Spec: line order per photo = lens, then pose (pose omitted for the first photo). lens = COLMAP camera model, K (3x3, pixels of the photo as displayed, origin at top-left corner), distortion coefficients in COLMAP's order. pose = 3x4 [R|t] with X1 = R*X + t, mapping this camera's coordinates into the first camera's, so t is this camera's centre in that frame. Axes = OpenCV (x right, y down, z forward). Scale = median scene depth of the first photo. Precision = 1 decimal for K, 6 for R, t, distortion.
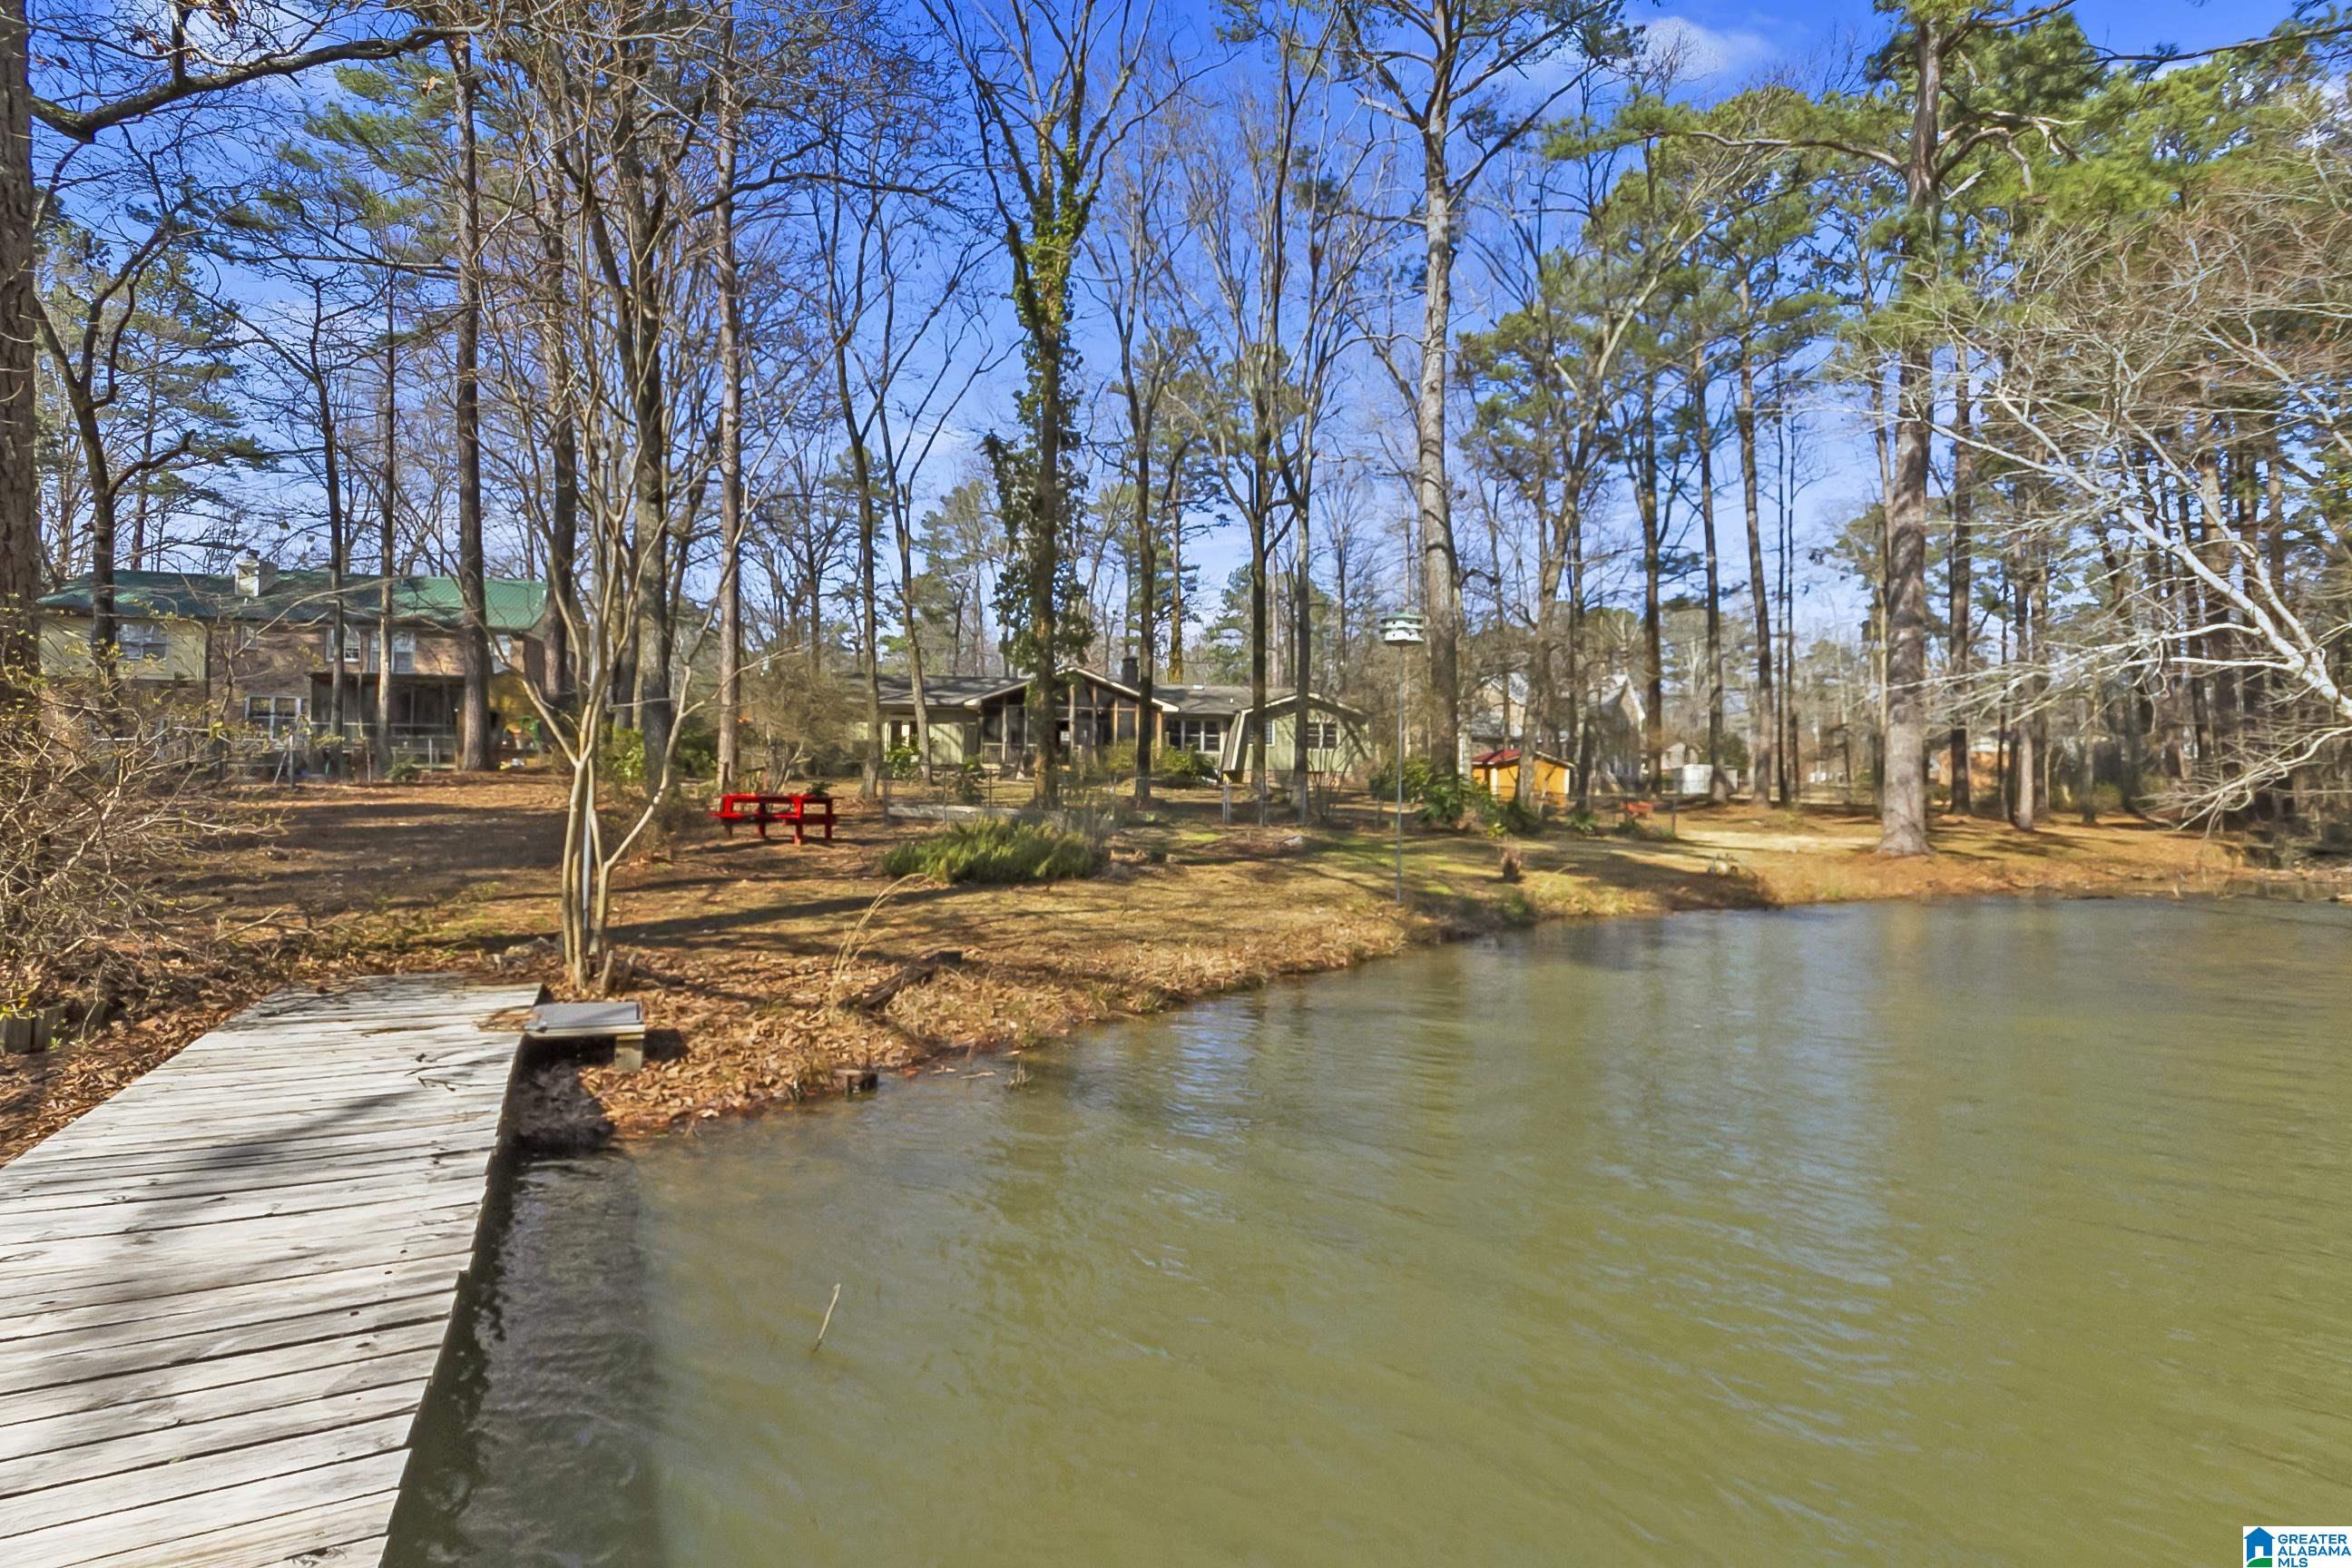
lens RADIAL K [[1109.7, 0, 1177.8], [0, 1109.7, 797.3], [0, 0, 1]] dist [0.008798, 0.000276]
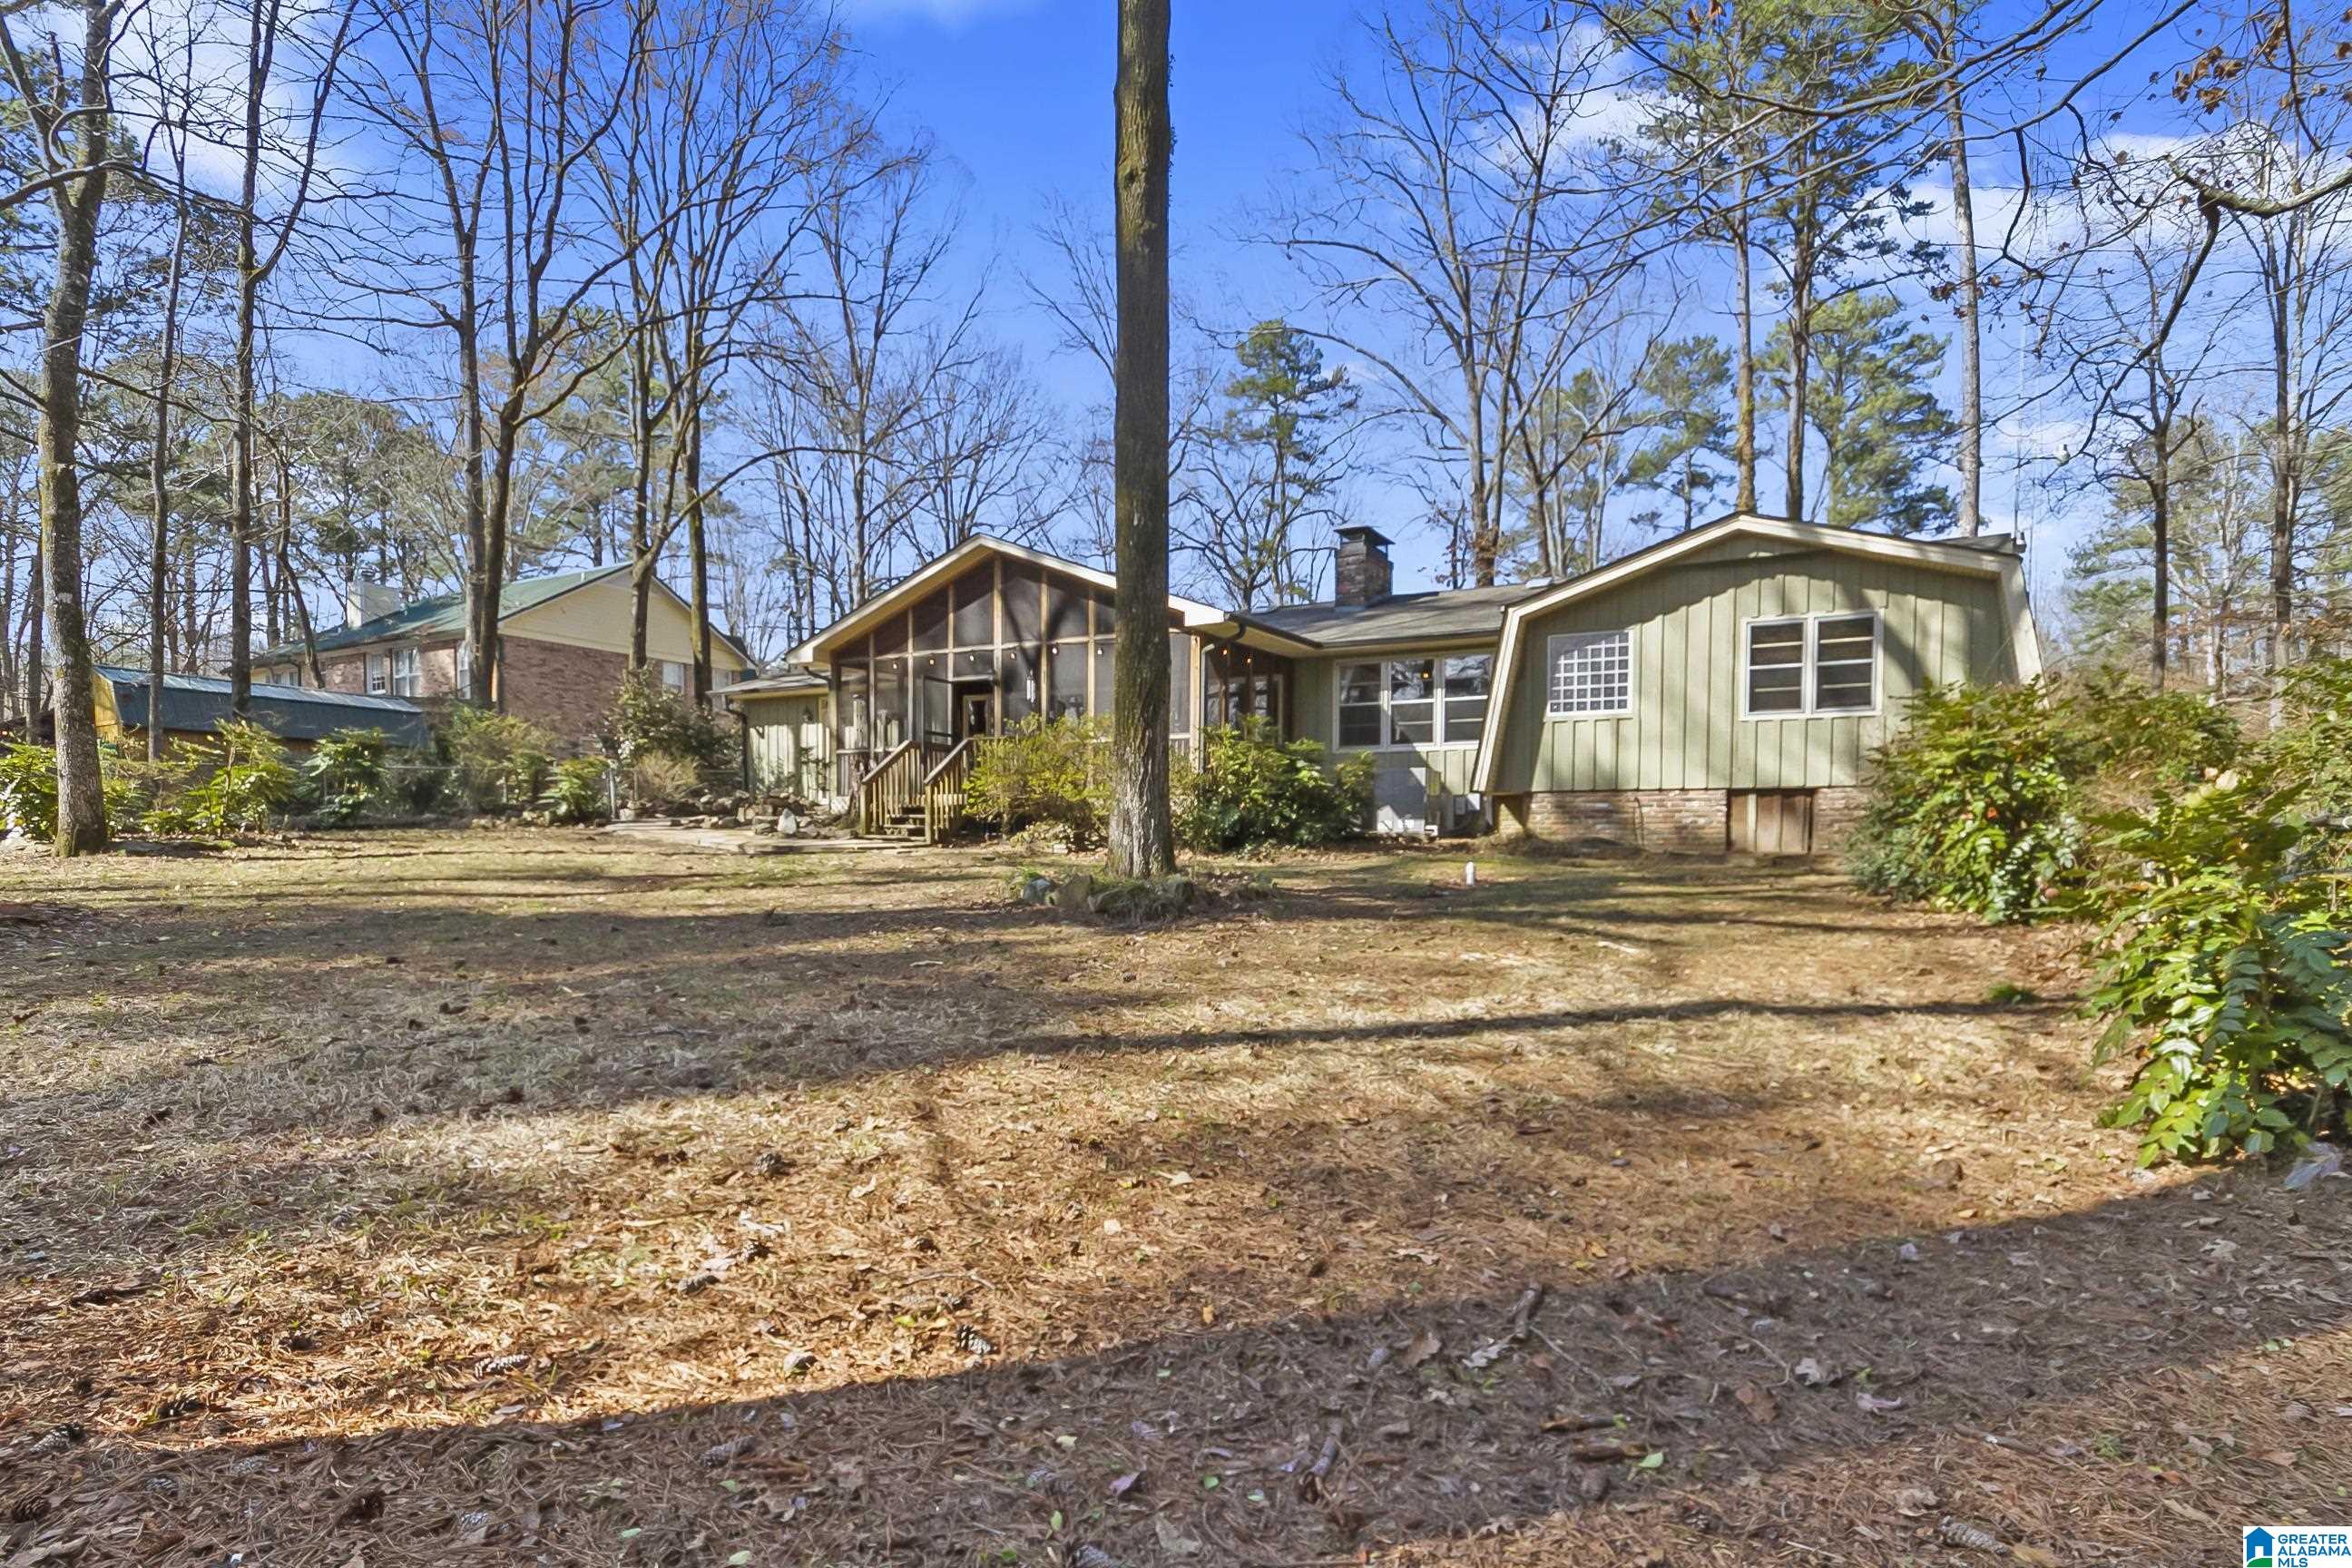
lens RADIAL K [[1179.2, 0, 1182.3], [0, 1179.2, 881.0], [0, 0, 1]] dist [0.004538, 0.001401]
pose [[0.757917, 0.017458, -0.652117, 0.208044], [0.001178, 0.999604, 0.028130, -0.007826], [0.652350, -0.022088, 0.757596, 0.657253]]
